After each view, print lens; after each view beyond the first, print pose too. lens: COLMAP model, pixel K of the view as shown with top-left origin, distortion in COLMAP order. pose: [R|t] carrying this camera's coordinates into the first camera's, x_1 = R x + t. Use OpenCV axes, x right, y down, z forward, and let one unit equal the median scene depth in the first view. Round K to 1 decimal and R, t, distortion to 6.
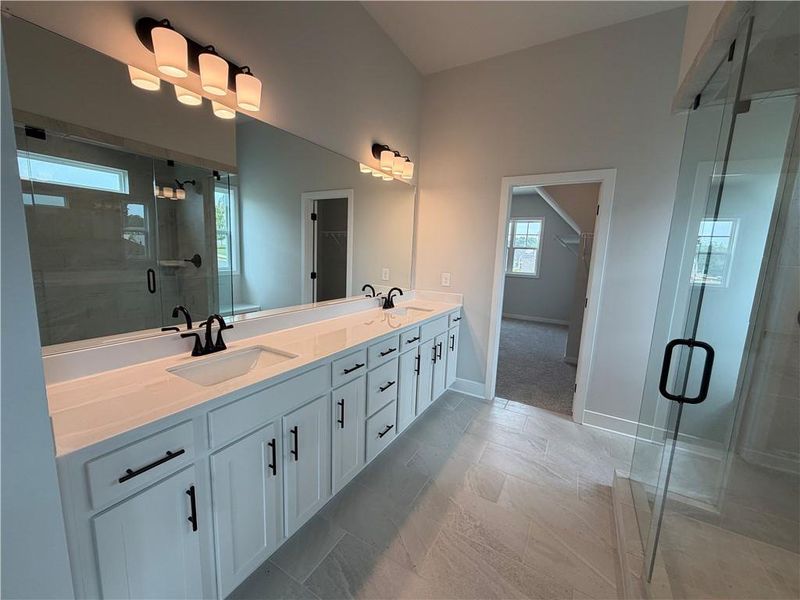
lens RADIAL K [[318.9, 0, 397.9], [0, 318.9, 299.8], [0, 0, 1]] dist [-0.000251, 0.000359]
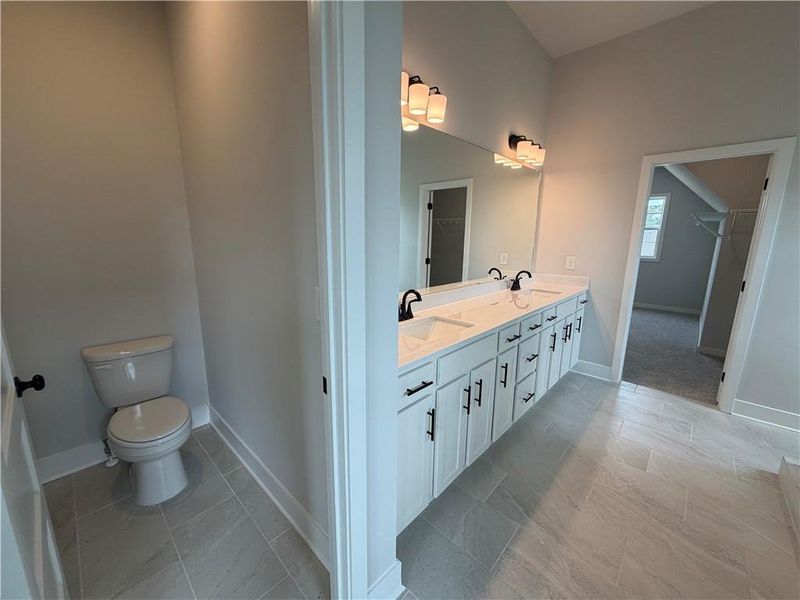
lens RADIAL K [[318.9, 0, 397.9], [0, 318.9, 299.8], [0, 0, 1]] dist [-0.000251, 0.000359]
pose [[0.973367, 0.017581, -0.228578, -0.170690], [-0.008080, 0.999067, 0.042436, 0.017048], [0.229110, -0.039459, 0.972600, -0.133461]]
